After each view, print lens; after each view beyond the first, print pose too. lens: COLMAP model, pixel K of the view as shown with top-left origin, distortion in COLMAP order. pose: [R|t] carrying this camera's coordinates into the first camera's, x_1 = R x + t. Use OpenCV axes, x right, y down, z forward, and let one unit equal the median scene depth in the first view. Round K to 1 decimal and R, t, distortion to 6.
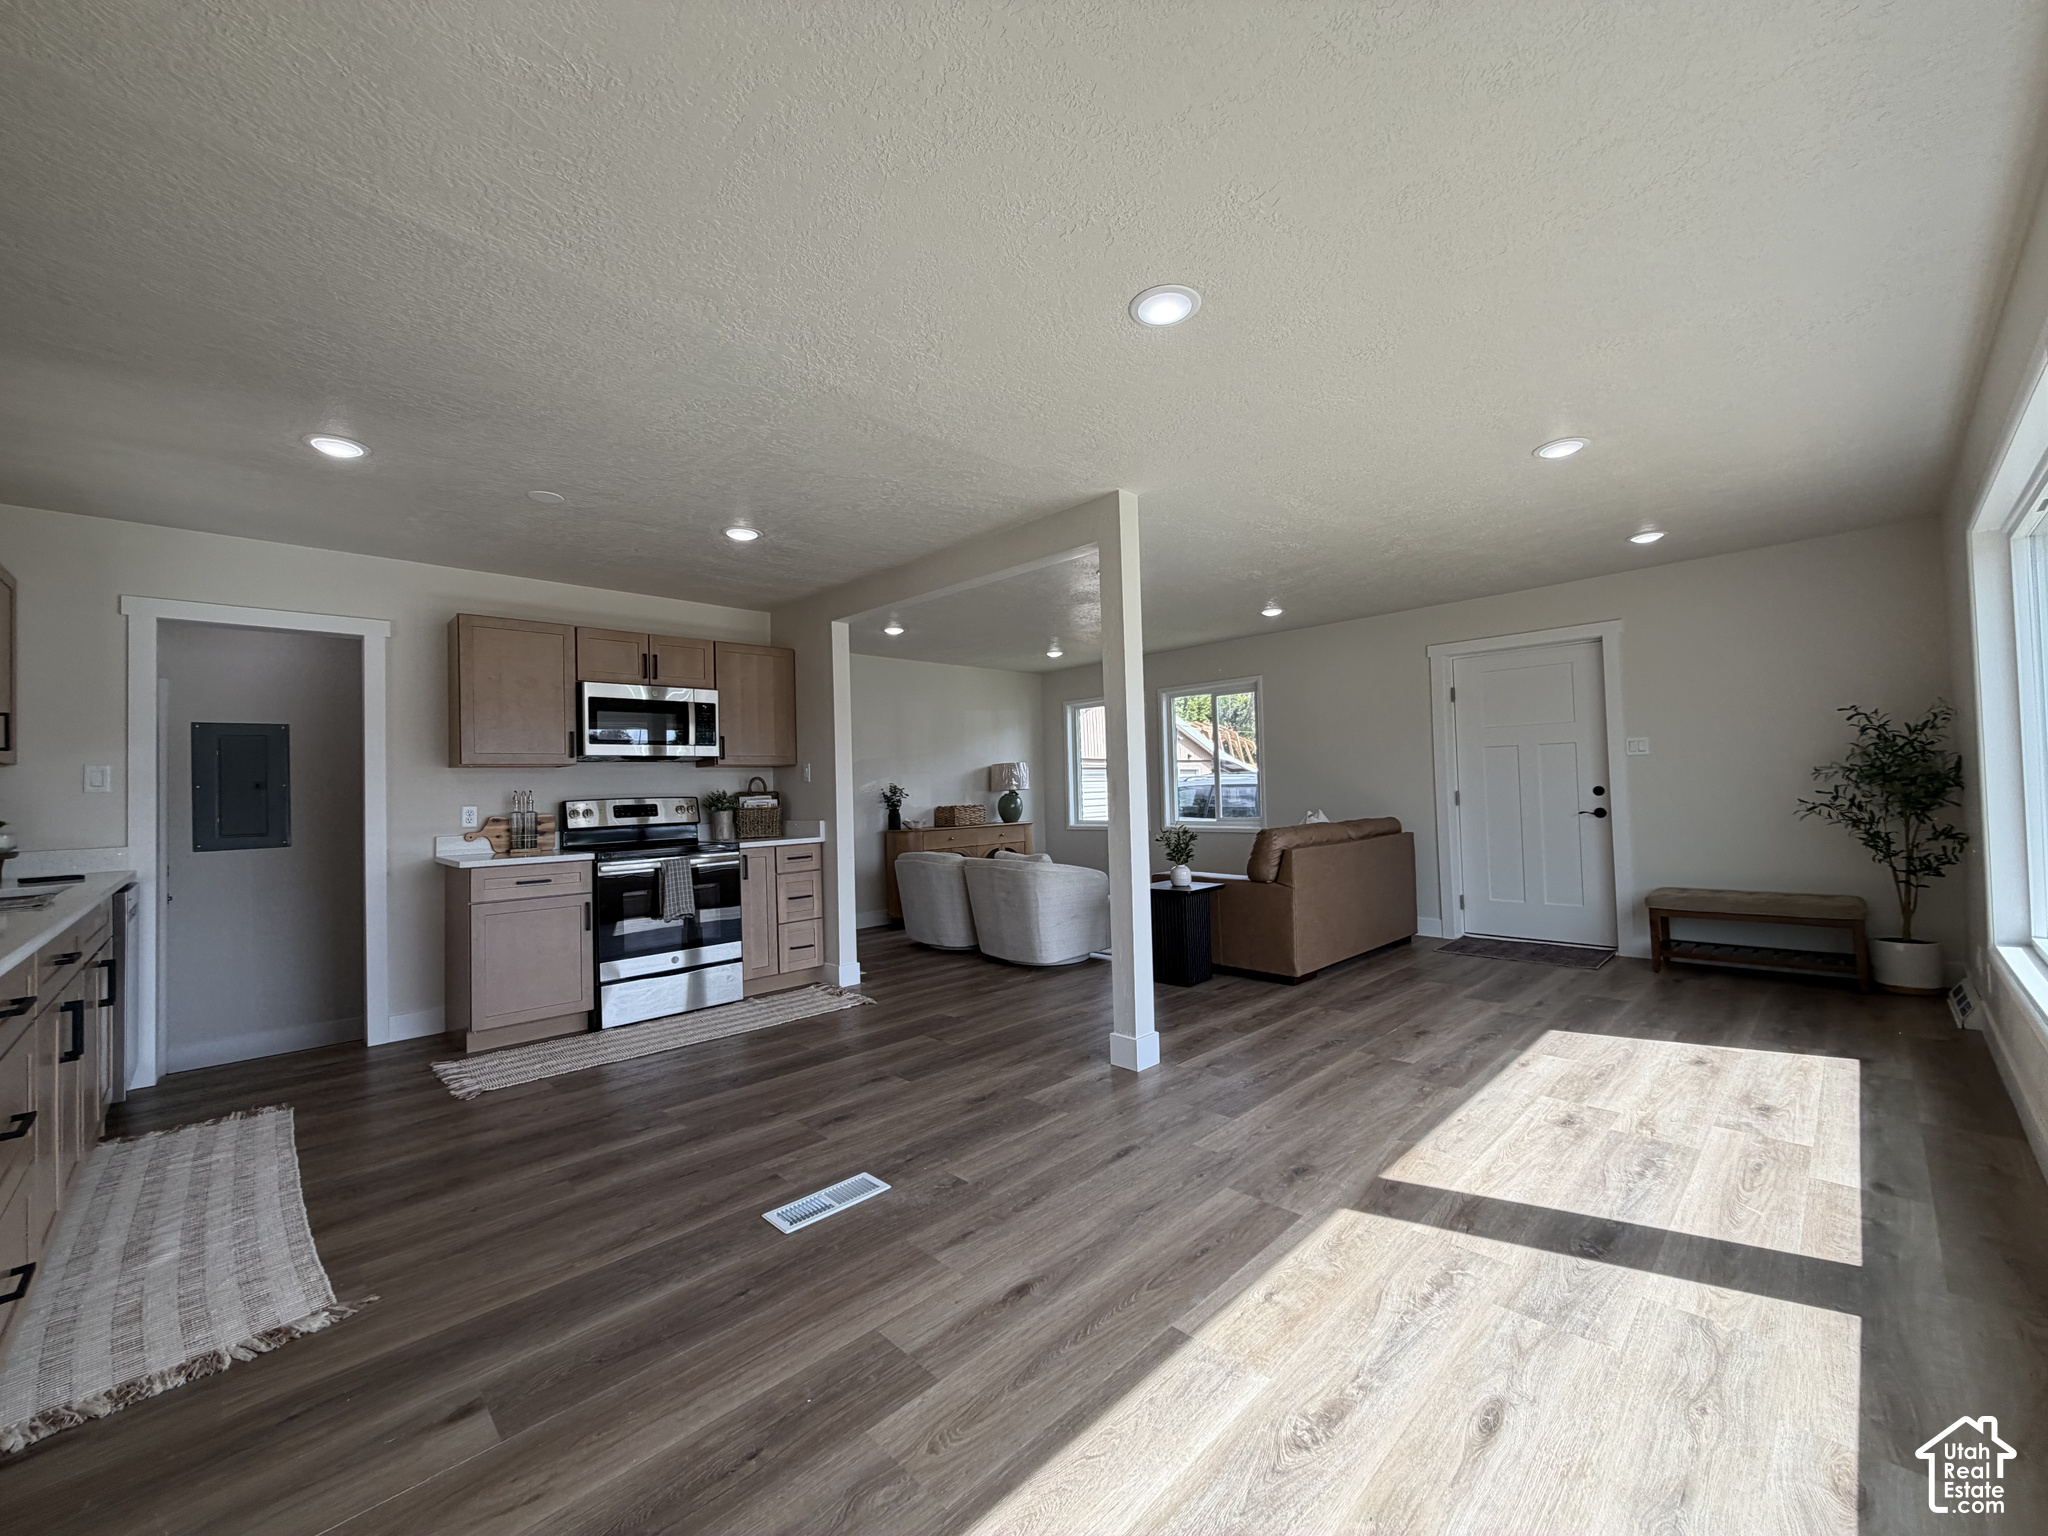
lens RADIAL K [[817.7, 0, 1018.9], [0, 817.7, 766.7], [0, 0, 1]] dist [0.000787, -0.000314]
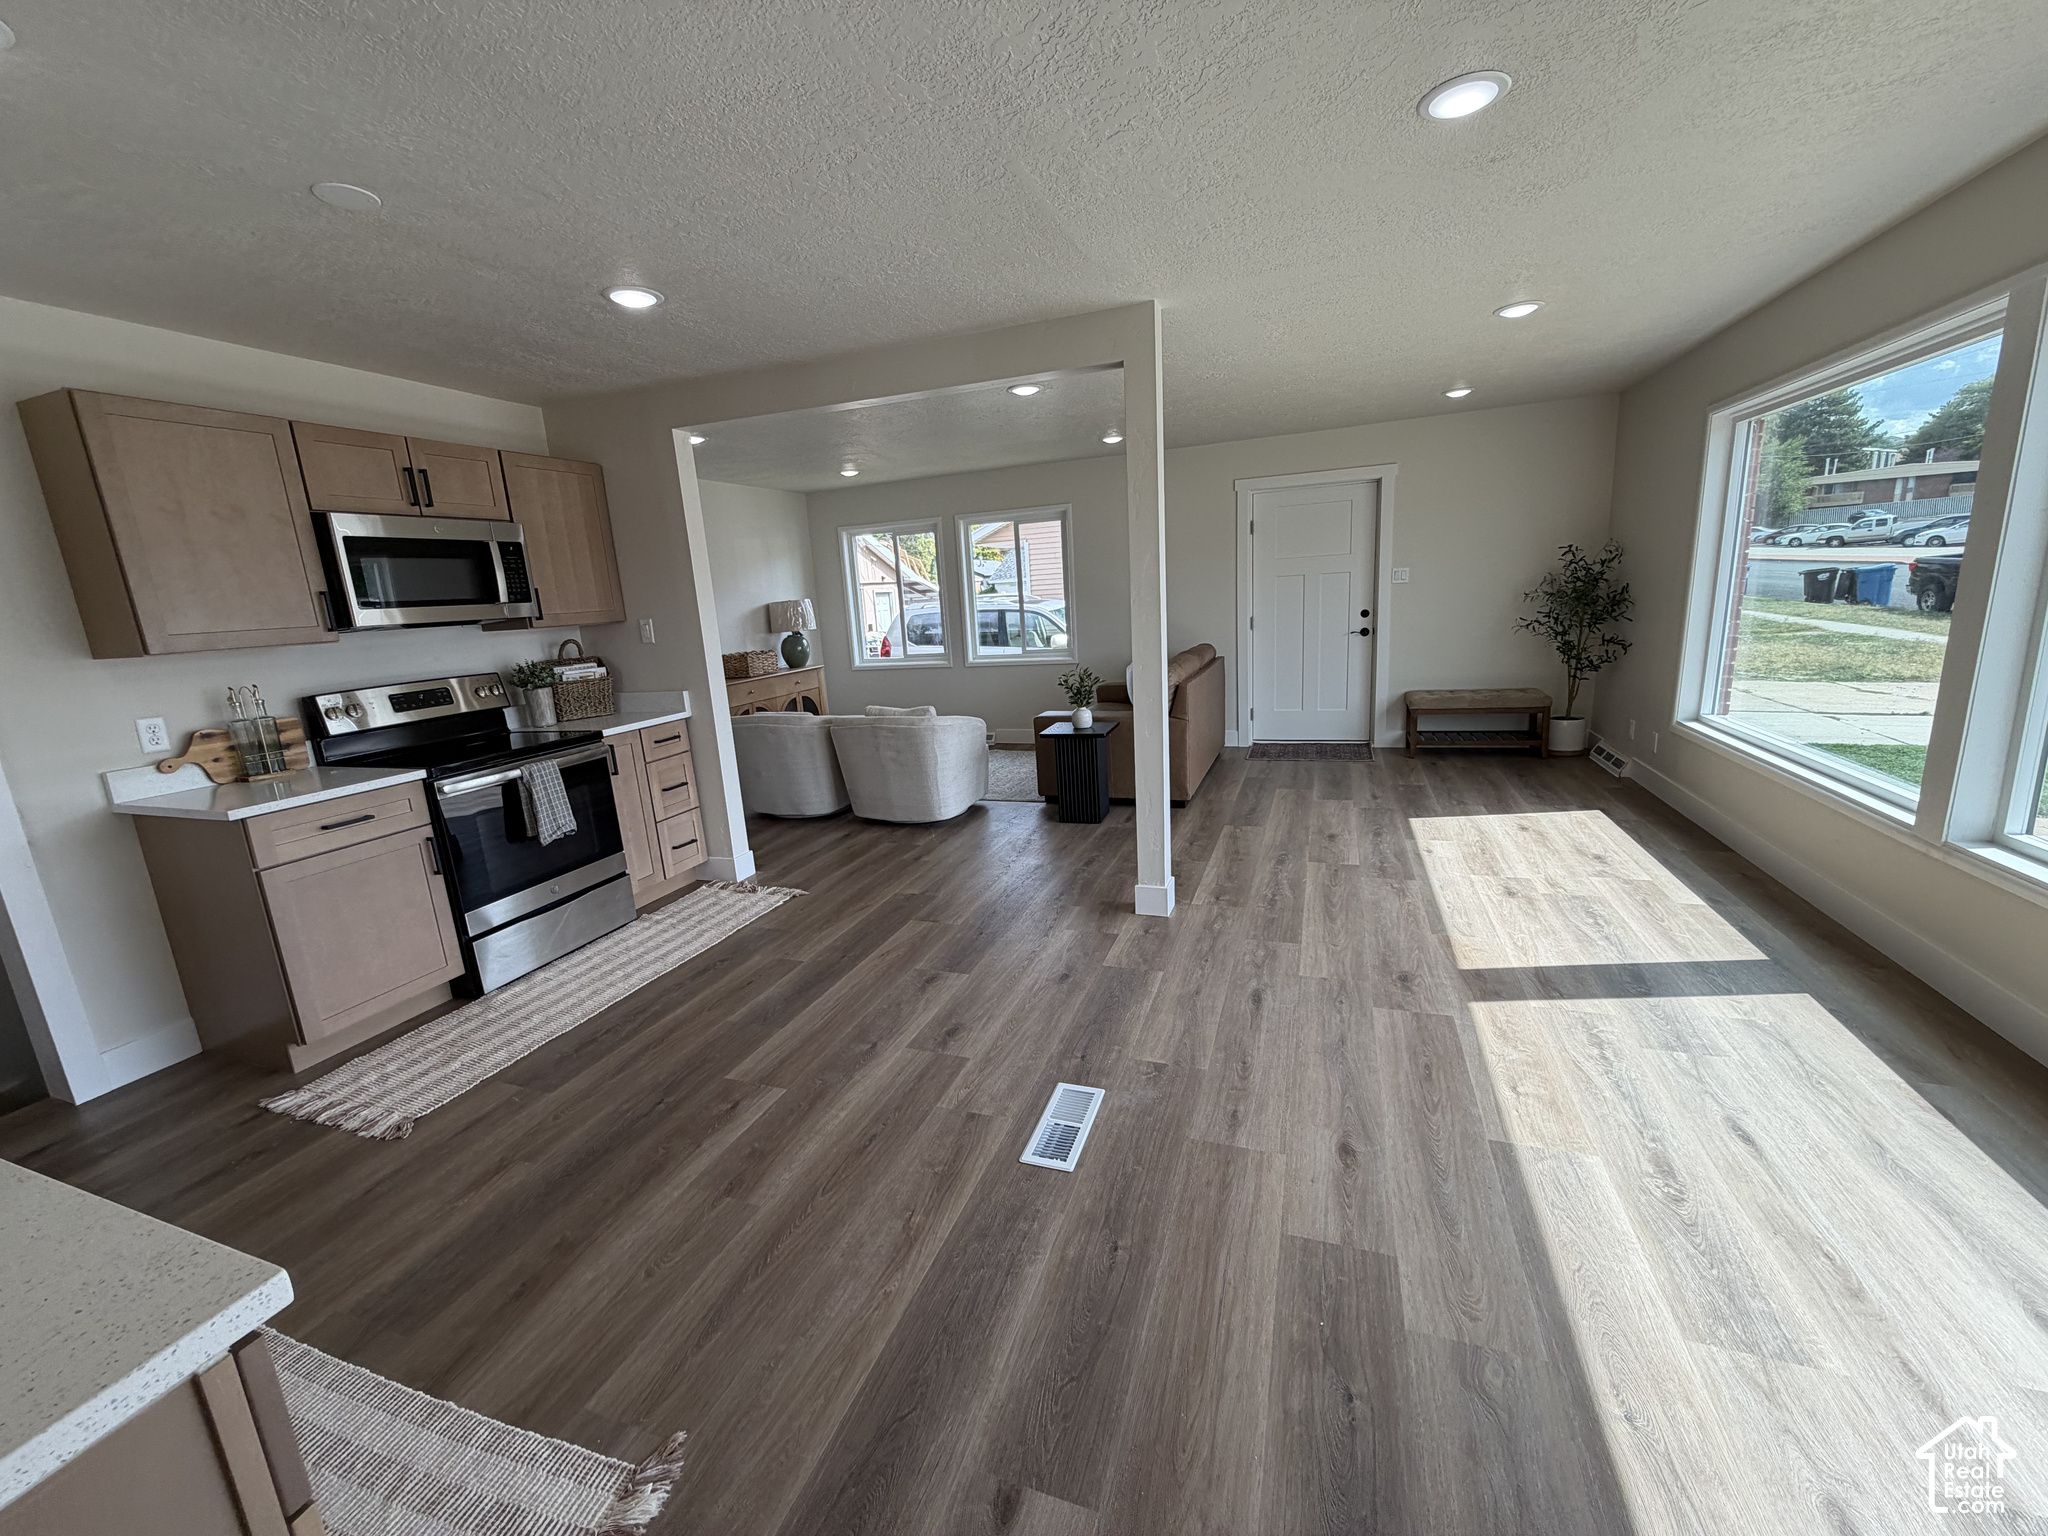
lens RADIAL K [[817.7, 0, 1021.8], [0, 817.7, 766.1], [0, 0, 1]] dist [0.000787, -0.000314]
pose [[0.901380, -0.117411, 0.416807, -0.412379], [0.023335, 0.974312, 0.223991, -0.050234], [-0.432399, -0.192175, 0.880965, 0.186963]]
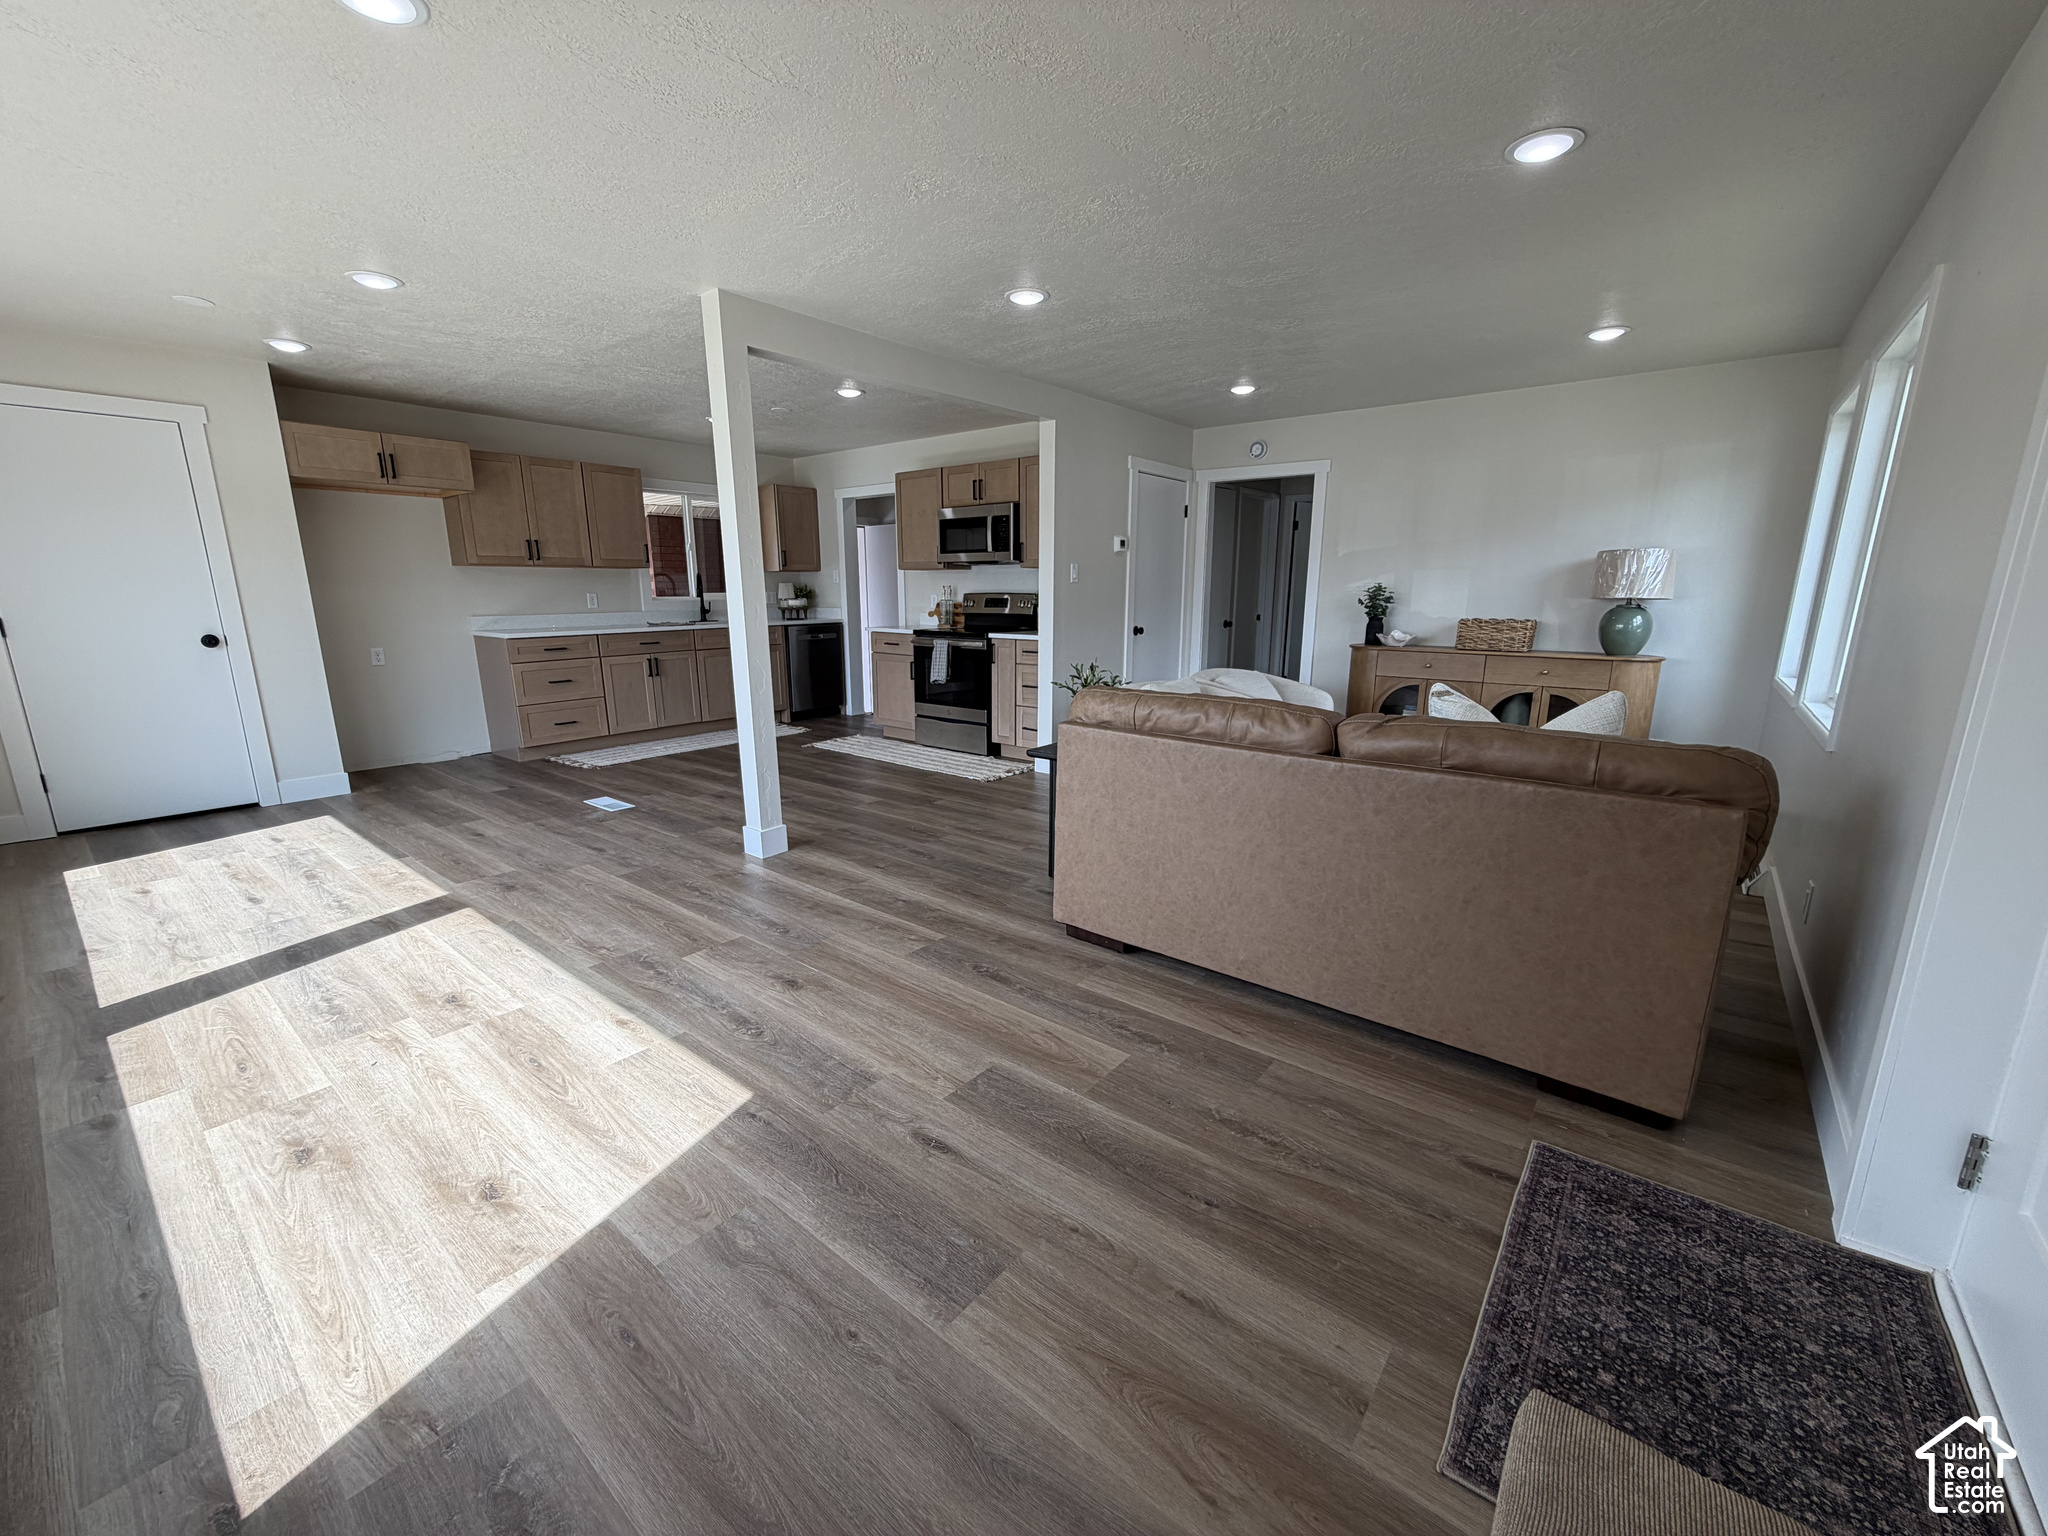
lens RADIAL K [[817.7, 0, 1022.4], [0, 817.7, 772.3], [0, 0, 1]] dist [0.000787, -0.000314]
pose [[0.120155, 0.248773, -0.961080, 1.214510], [0.024624, 0.967049, 0.253396, -0.021888], [0.992450, -0.054113, 0.110070, 1.200479]]
